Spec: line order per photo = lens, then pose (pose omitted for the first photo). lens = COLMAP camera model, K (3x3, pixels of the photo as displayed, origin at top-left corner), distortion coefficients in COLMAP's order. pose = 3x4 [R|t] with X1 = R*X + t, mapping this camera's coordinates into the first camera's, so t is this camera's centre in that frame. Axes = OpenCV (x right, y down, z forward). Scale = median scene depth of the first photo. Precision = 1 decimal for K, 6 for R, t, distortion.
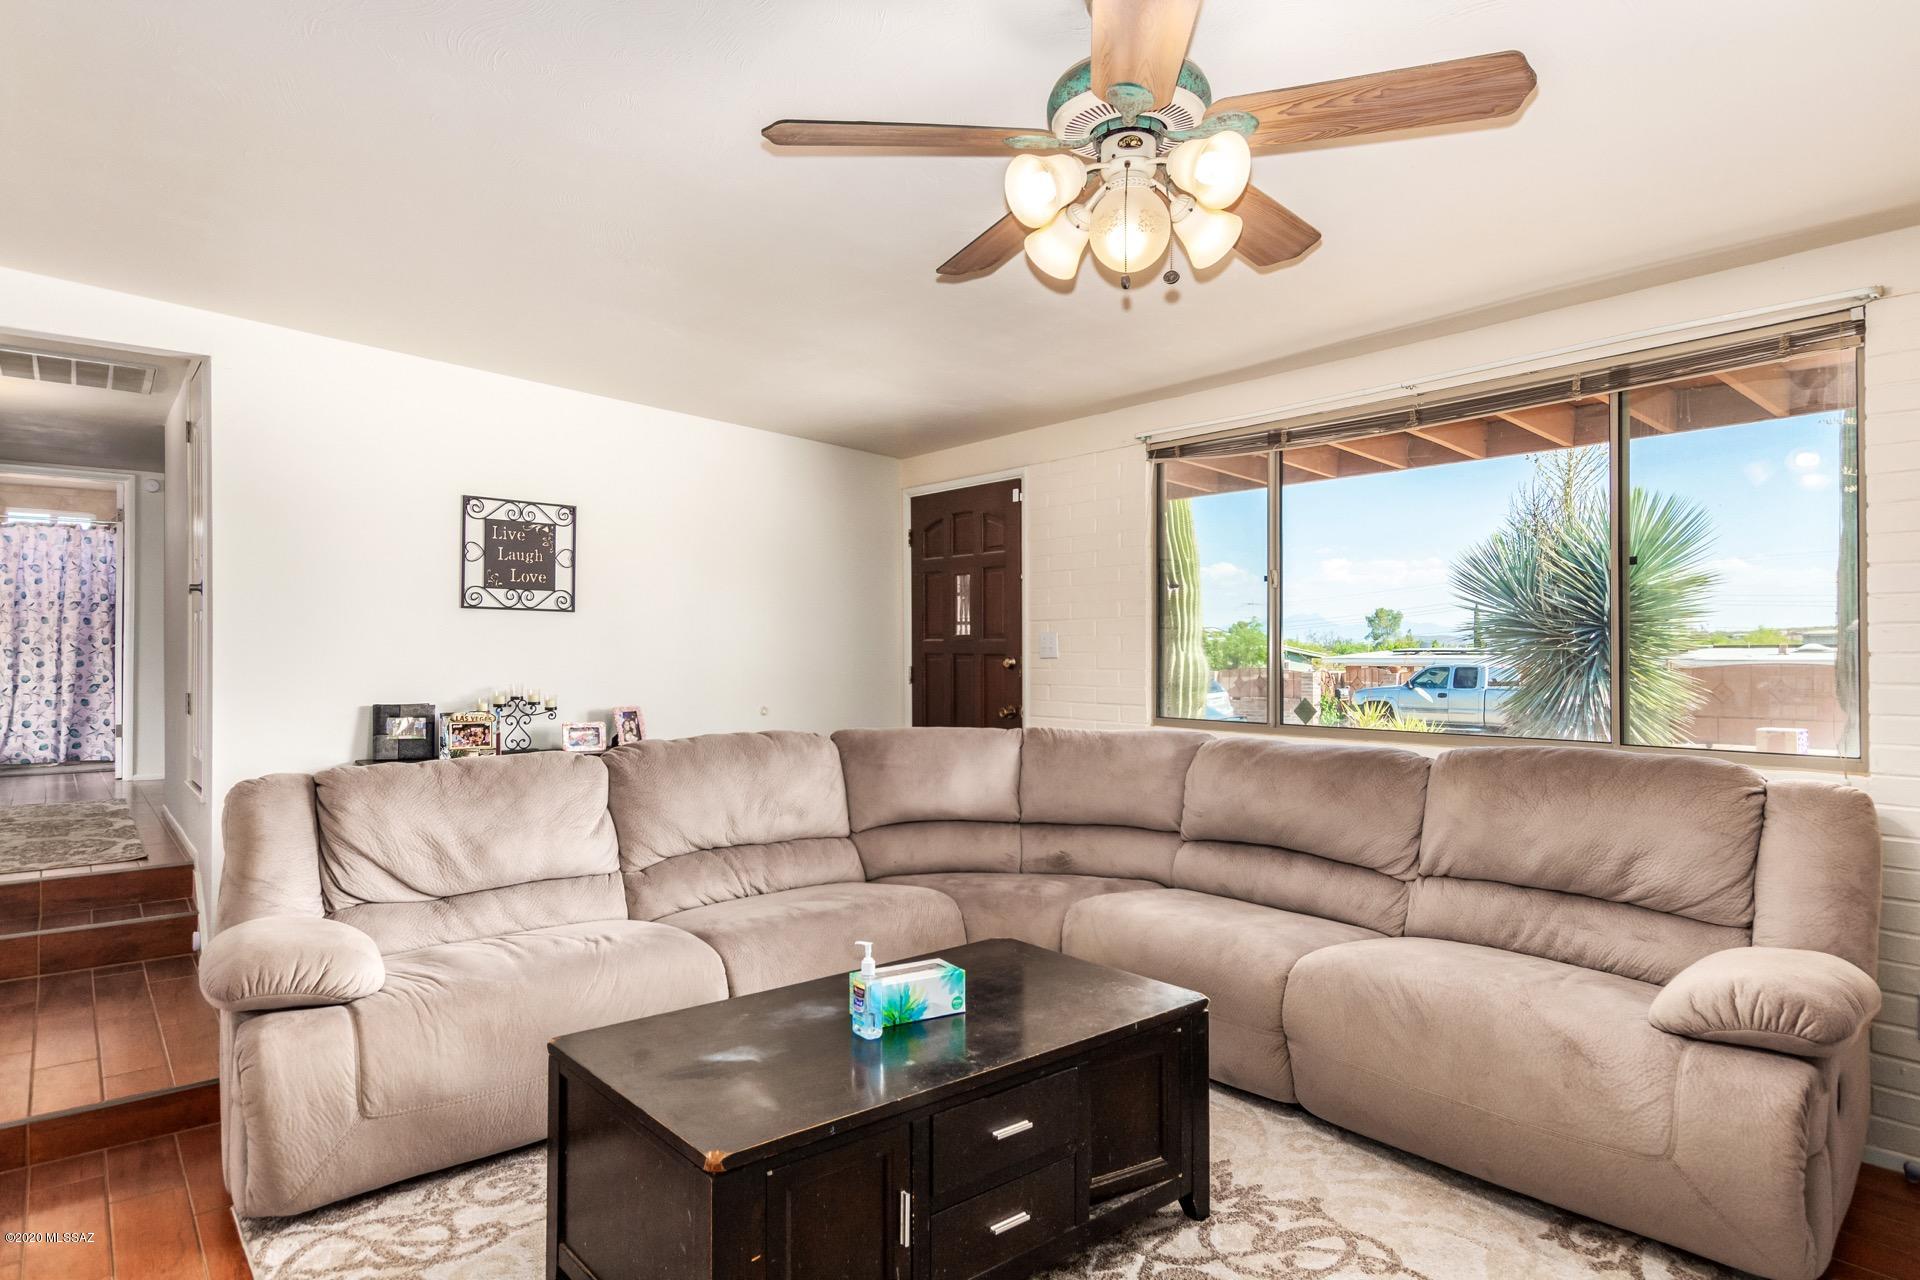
lens RADIAL K [[1079.5, 0, 960.0], [0, 1079.5, 640.0], [0, 0, 1]] dist [-0.001087, -0.000522]
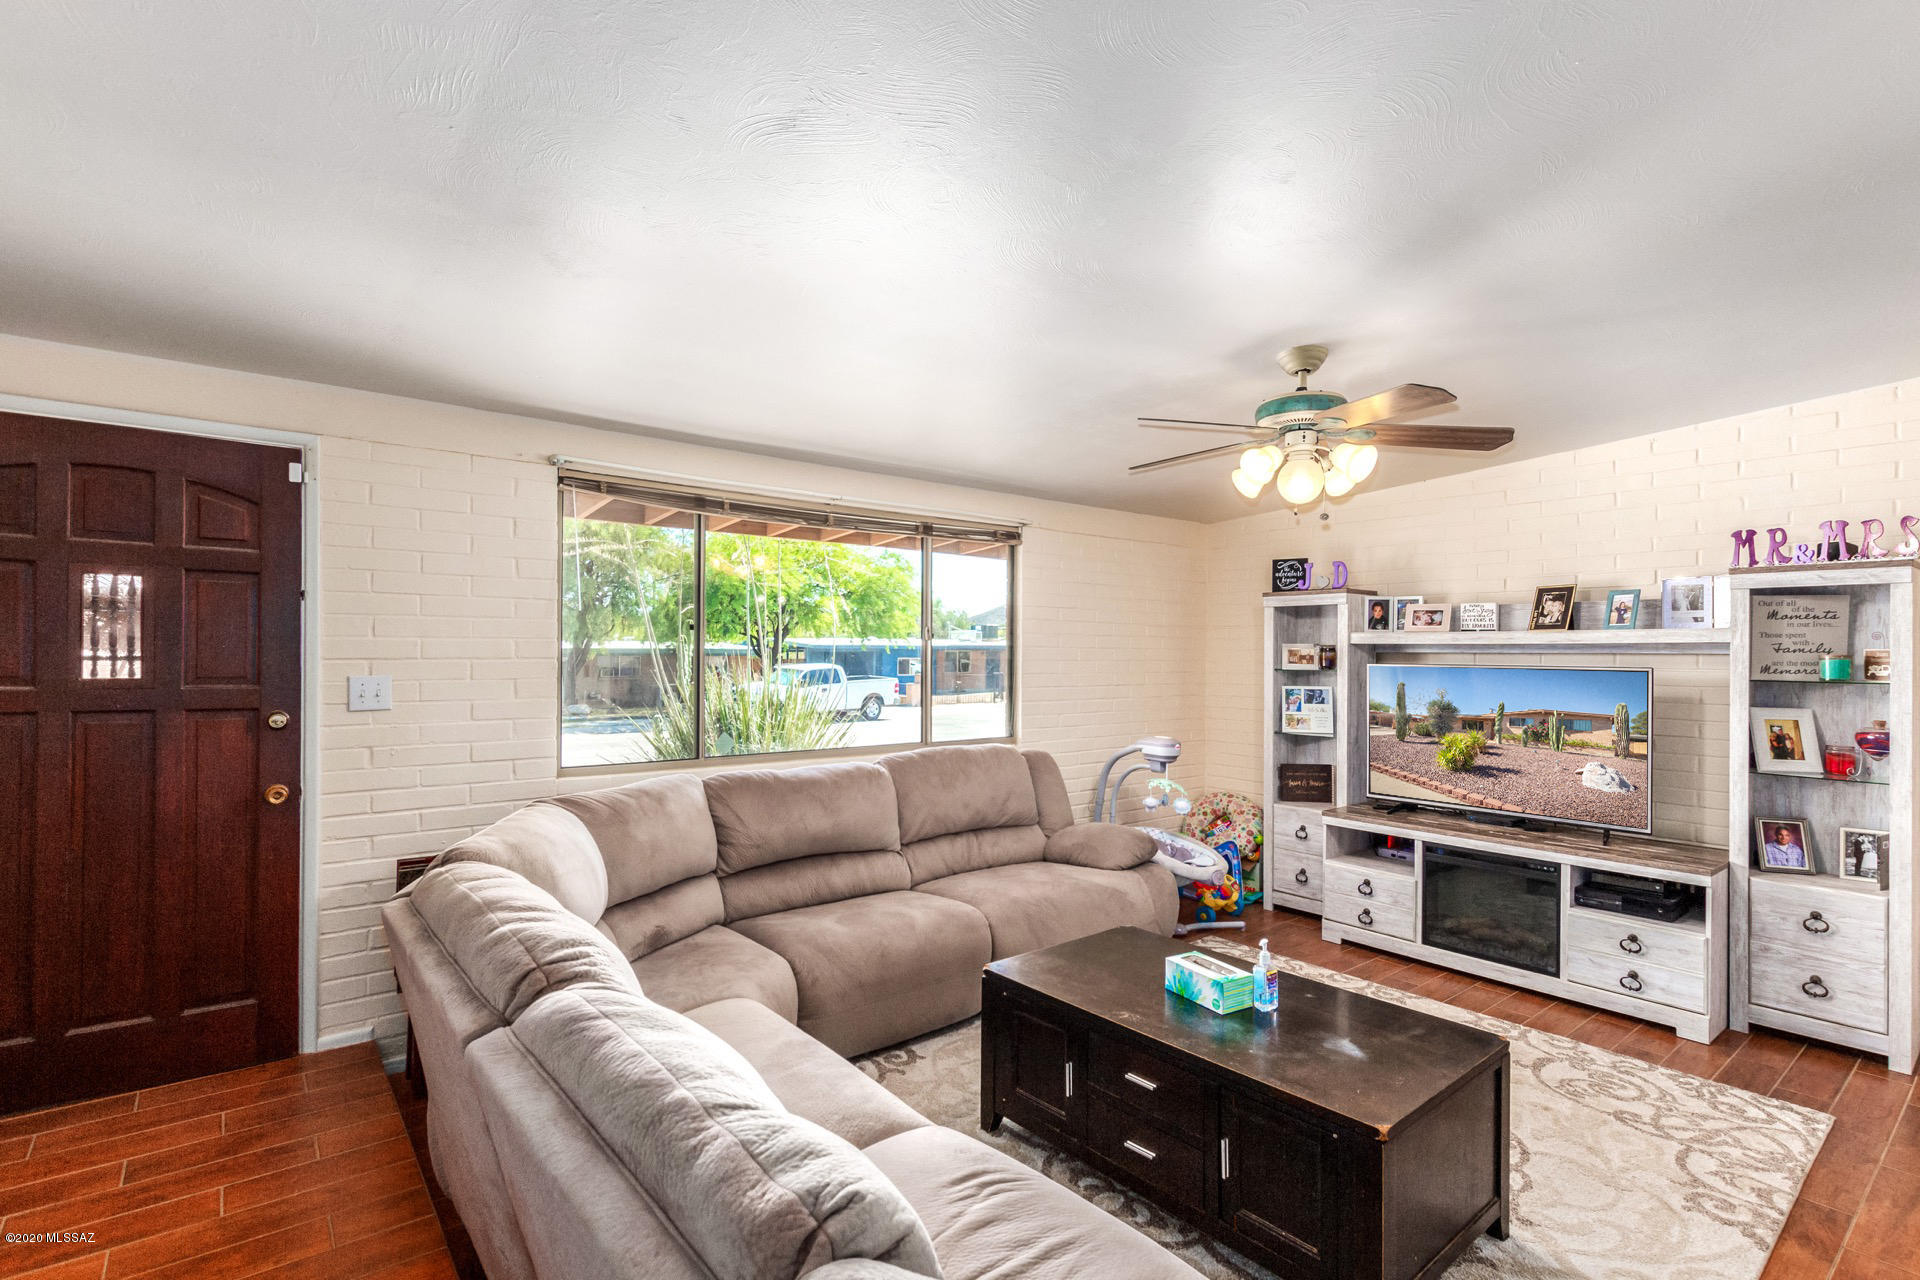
lens RADIAL K [[905.7, 0, 960.0], [0, 905.7, 640.0], [0, 0, 1]] dist [0.000542, 0.000148]
pose [[0.013626, 0.015415, 0.999788, -0.589195], [-0.016463, 0.999749, -0.015190, -0.031580], [-0.999772, -0.016252, 0.013876, 0.663074]]
